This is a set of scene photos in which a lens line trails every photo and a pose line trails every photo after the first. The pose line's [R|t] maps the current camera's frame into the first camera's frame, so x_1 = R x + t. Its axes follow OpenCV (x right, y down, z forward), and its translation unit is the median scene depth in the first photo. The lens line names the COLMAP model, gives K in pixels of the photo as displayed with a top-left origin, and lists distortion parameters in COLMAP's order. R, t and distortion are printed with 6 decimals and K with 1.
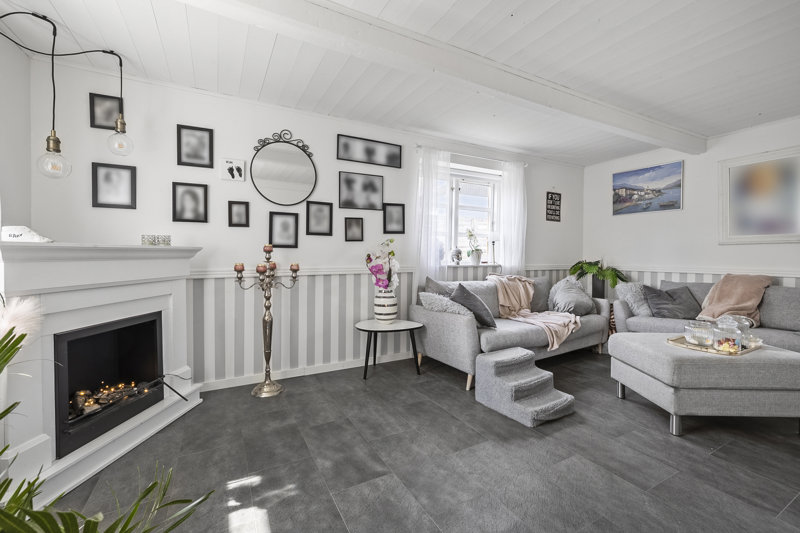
lens RADIAL K [[338.8, 0, 401.8], [0, 338.8, 255.6], [0, 0, 1]] dist [-0.001114, 0.000039]
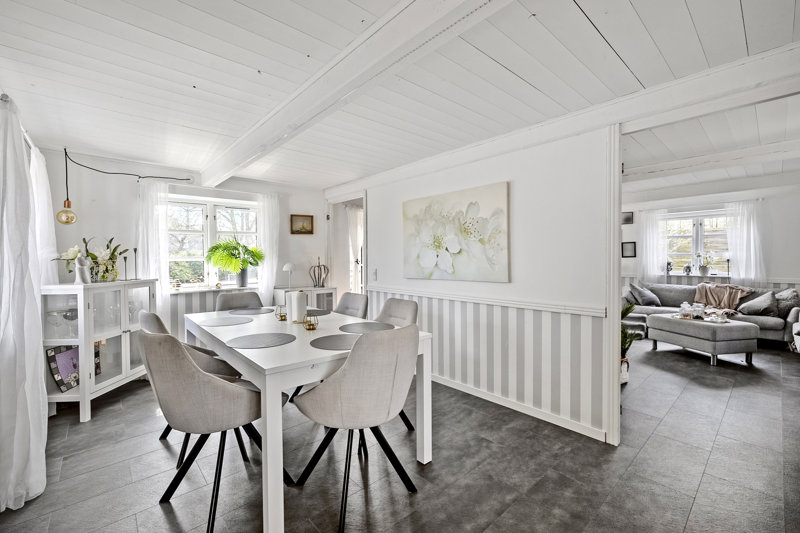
lens RADIAL K [[336.5, 0, 400.8], [0, 336.5, 263.2], [0, 0, 1]] dist [-0.003189, 0.005500]
pose [[0.219165, 0.011927, -0.975615, 1.669745], [0.007271, 0.999878, 0.013857, -0.071206], [0.975661, -0.010130, 0.219051, -0.760300]]
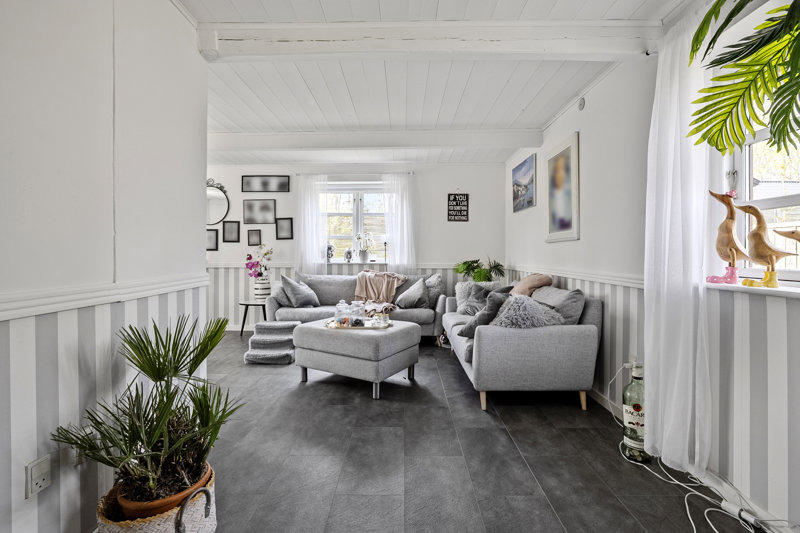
lens RADIAL K [[377.1, 0, 398.4], [0, 377.1, 252.8], [0, 0, 1]] dist [-0.002424, -0.000053]
pose [[0.865541, -0.002838, -0.500830, 1.207586], [0.001225, 0.999993, -0.003550, -0.003974], [0.500837, 0.002459, 0.865538, -0.112106]]
